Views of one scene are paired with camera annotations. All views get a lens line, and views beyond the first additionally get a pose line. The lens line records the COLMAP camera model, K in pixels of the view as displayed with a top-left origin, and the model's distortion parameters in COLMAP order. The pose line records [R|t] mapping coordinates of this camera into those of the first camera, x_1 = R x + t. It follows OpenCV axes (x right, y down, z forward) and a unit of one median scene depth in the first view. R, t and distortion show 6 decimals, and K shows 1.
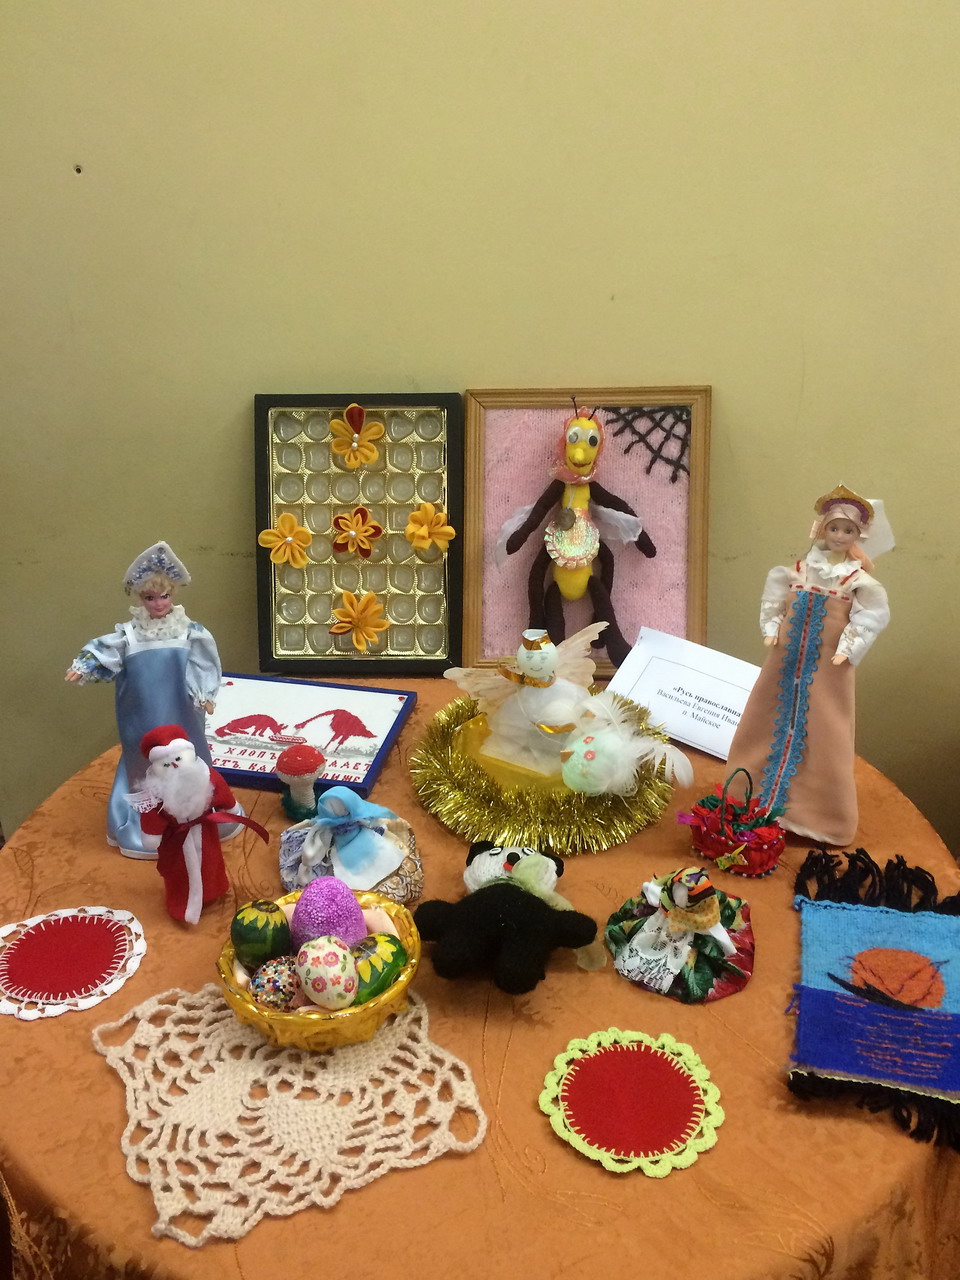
lens RADIAL K [[1226.9, 0, 480.0], [0, 1226.9, 640.0], [0, 0, 1]] dist [0.109997, -0.171251]
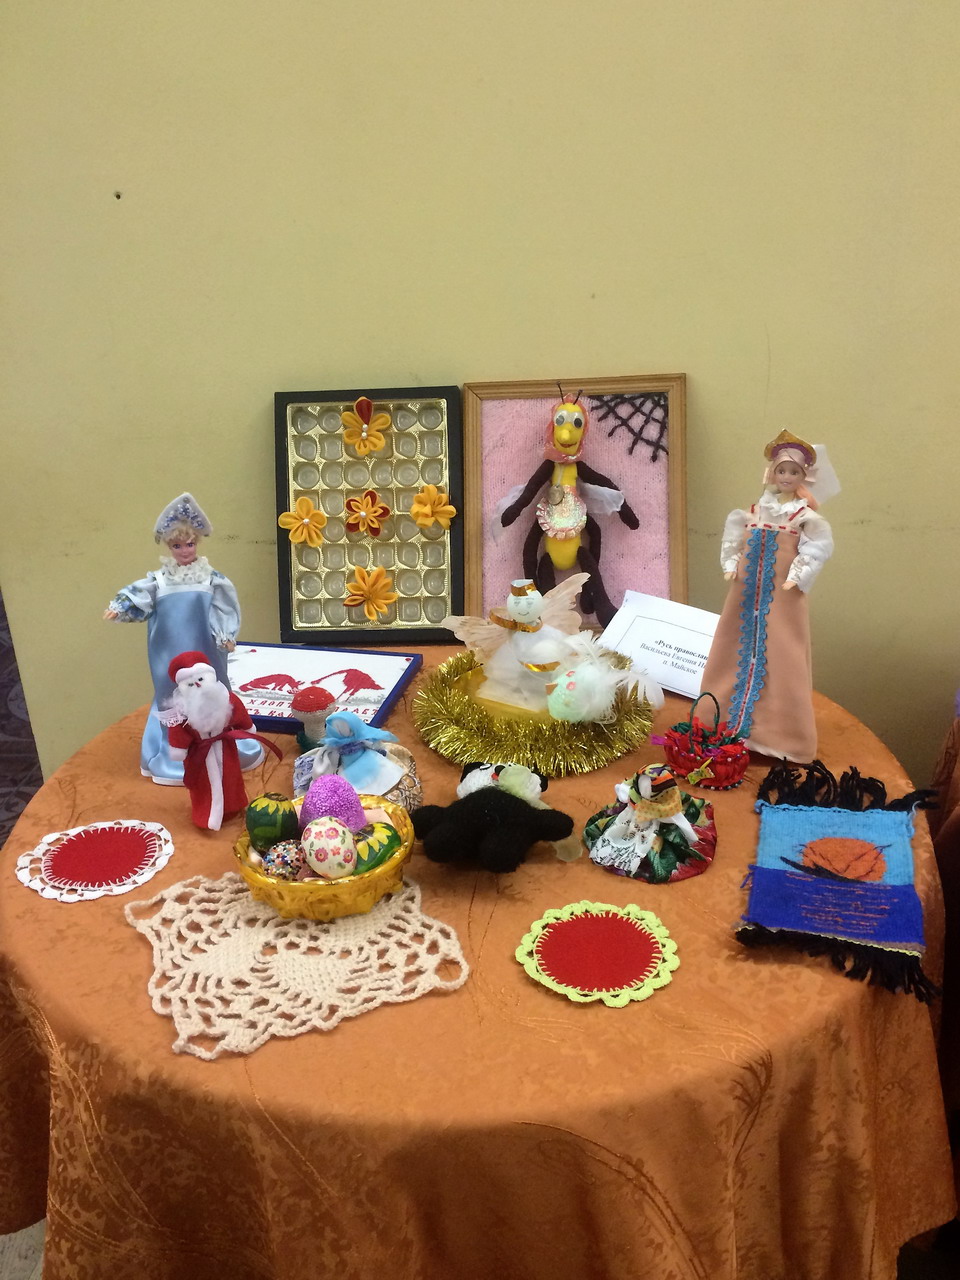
lens RADIAL K [[1226.9, 0, 480.0], [0, 1226.9, 640.0], [0, 0, 1]] dist [0.109997, -0.171251]
pose [[0.999155, -0.019448, -0.036205, 0.051056], [0.016932, 0.997505, -0.068537, 0.135376], [0.037448, 0.067866, 0.996991, -0.116516]]
